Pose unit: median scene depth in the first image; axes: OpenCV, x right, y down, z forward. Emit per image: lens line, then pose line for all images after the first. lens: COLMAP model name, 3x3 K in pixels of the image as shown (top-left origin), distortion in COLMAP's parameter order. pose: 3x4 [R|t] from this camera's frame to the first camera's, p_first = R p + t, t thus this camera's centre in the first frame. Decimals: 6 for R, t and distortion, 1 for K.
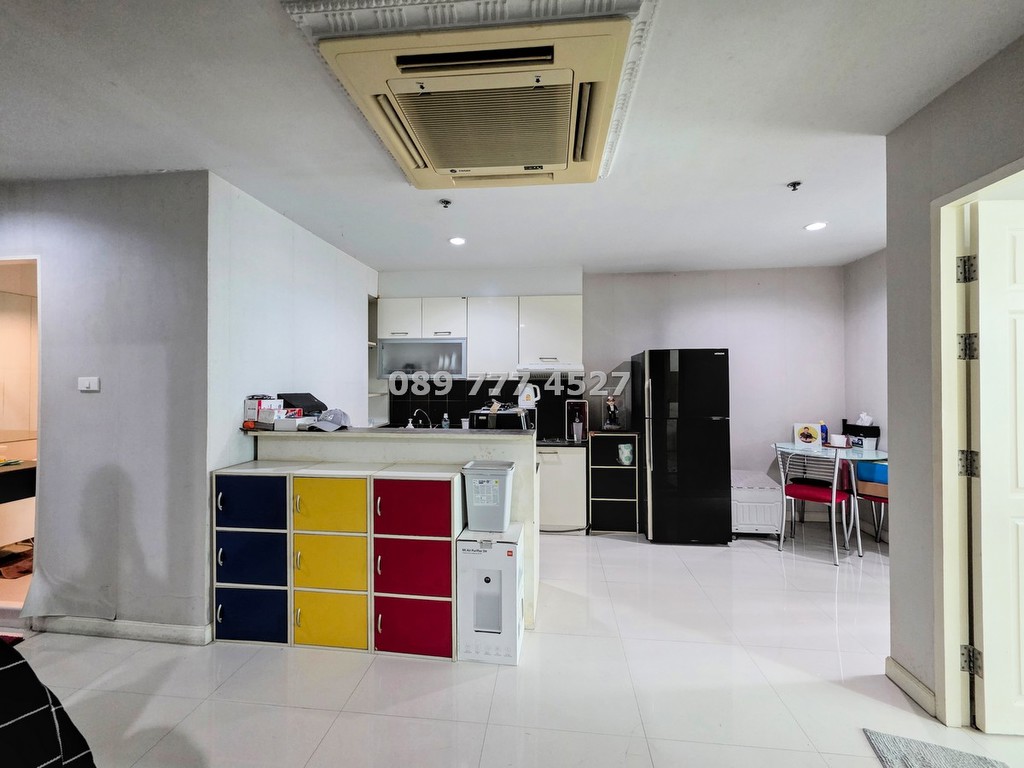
lens RADIAL K [[410.1, 0, 512.6], [0, 410.1, 381.5], [0, 0, 1]] dist [-0.004794, -0.000228]
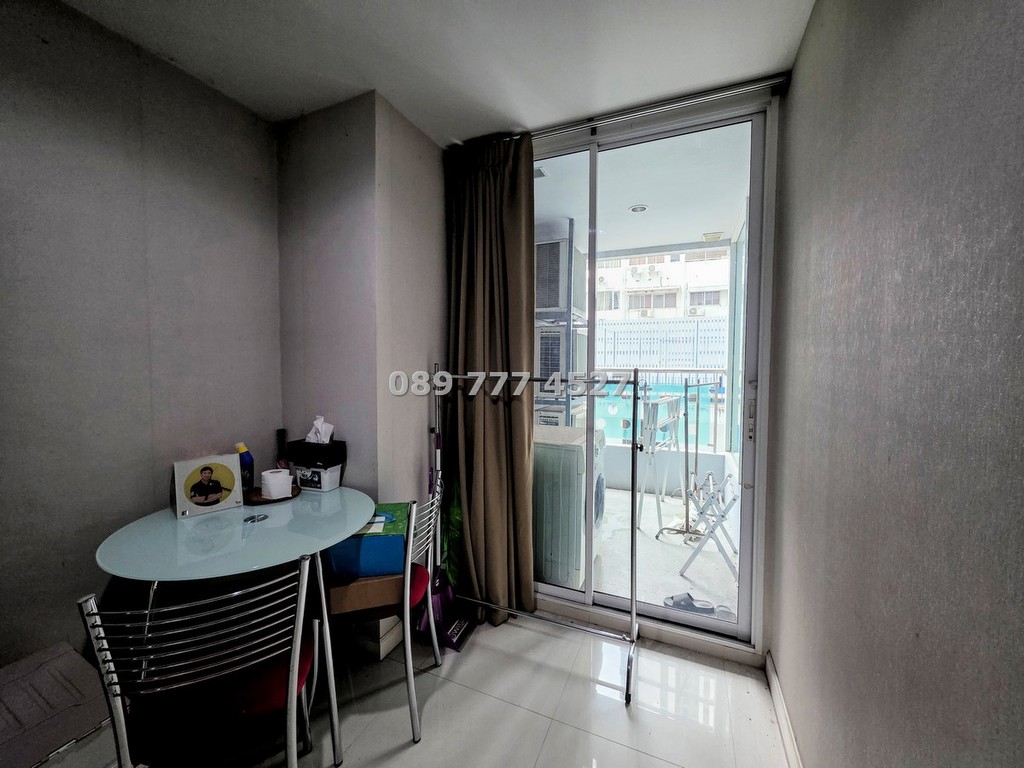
lens RADIAL K [[410.1, 0, 512.0], [0, 410.1, 380.3], [0, 0, 1]] dist [-0.004794, -0.000228]
pose [[0.303429, -0.034037, 0.952246, 0.432442], [-0.012195, 0.999141, 0.039599, 0.006592], [-0.952776, -0.023628, 0.302754, 0.598056]]
